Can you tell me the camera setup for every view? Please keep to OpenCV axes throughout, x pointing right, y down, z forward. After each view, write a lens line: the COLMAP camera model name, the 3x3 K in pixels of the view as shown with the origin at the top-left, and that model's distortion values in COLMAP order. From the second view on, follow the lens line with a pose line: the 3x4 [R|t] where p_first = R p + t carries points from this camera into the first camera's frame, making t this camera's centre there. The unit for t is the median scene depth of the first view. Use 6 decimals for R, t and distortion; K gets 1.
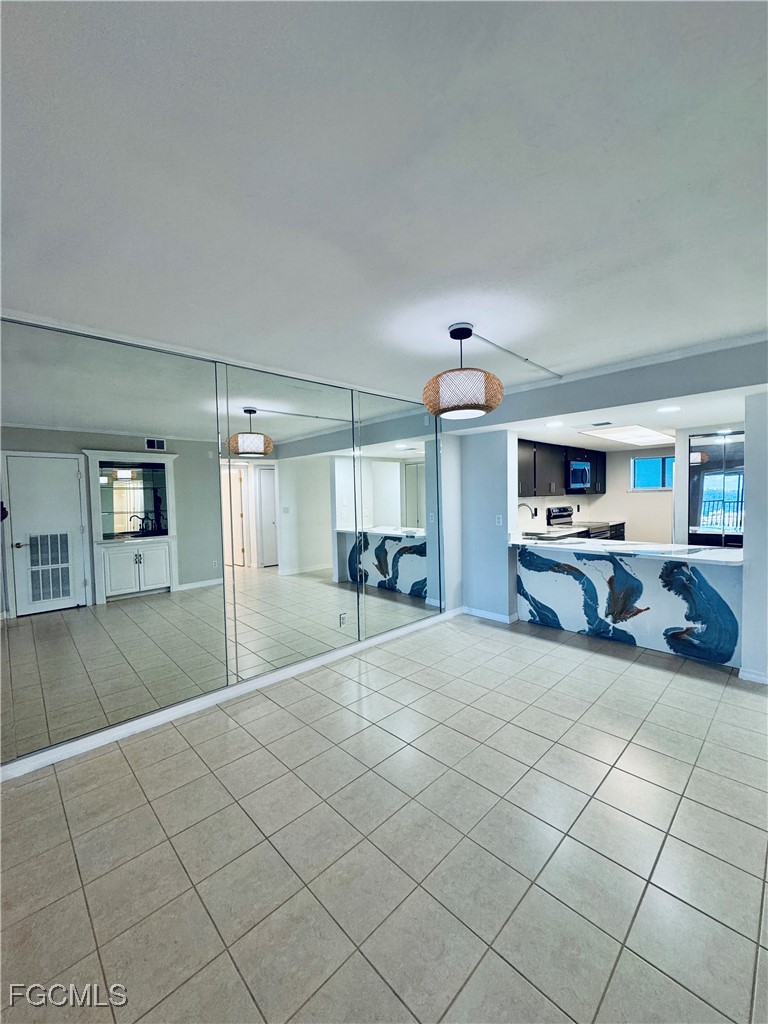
lens RADIAL K [[407.2, 0, 384.0], [0, 407.2, 512.0], [0, 0, 1]] dist [-0.001114, -0.000183]
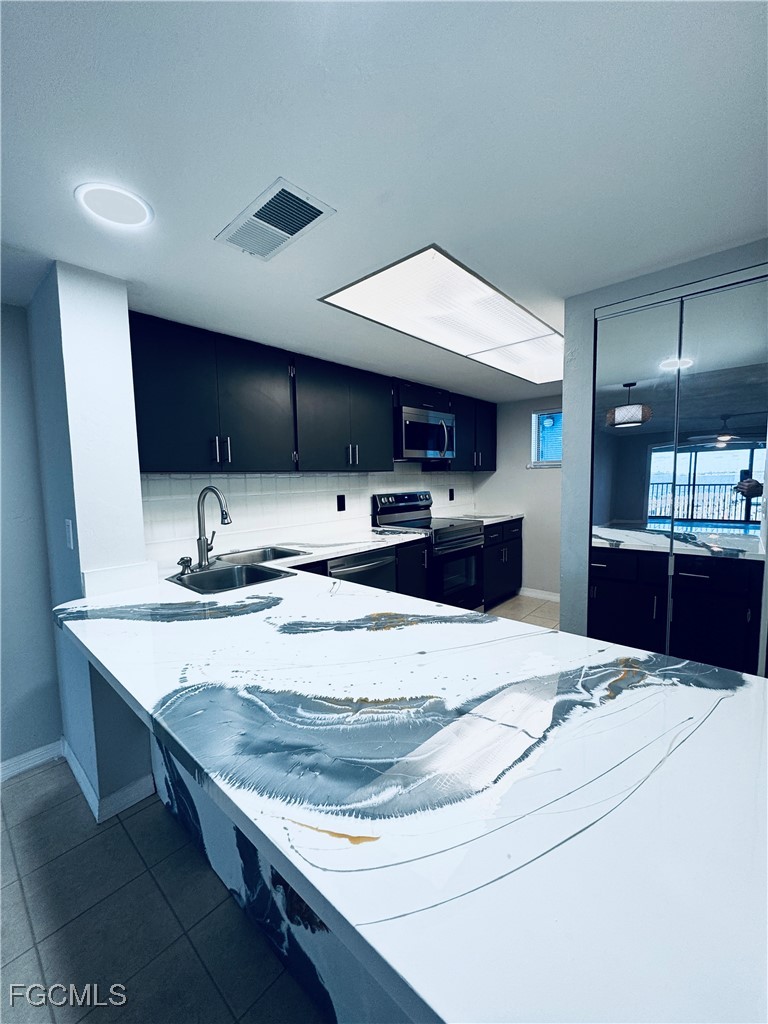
lens RADIAL K [[407.2, 0, 384.0], [0, 407.2, 512.0], [0, 0, 1]] dist [-0.001114, -0.000183]
pose [[0.996936, 0.001056, 0.078219, 0.343970], [-0.004759, 0.998876, 0.047165, -0.011605], [-0.078081, -0.047393, 0.995820, 0.412835]]
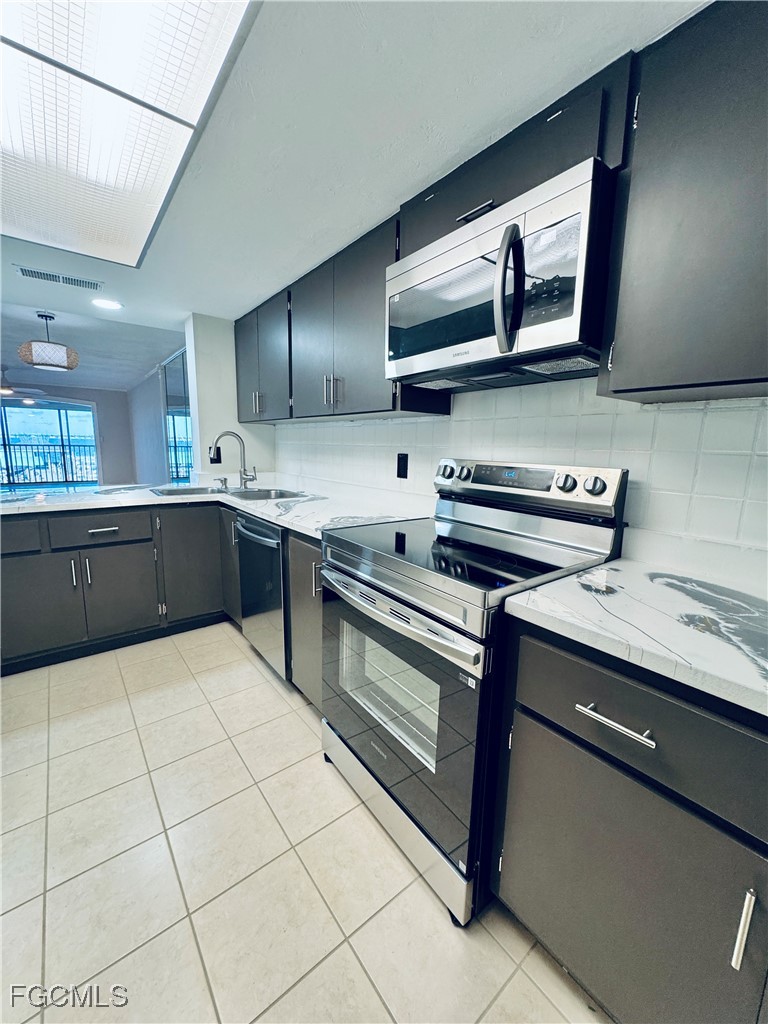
lens RADIAL K [[407.2, 0, 384.0], [0, 407.2, 512.0], [0, 0, 1]] dist [-0.001114, -0.000183]
pose [[-0.096825, 0.189034, -0.977185, 0.638369], [-0.058790, 0.978998, 0.195210, -0.024501], [0.993564, 0.076350, -0.083679, 0.903448]]
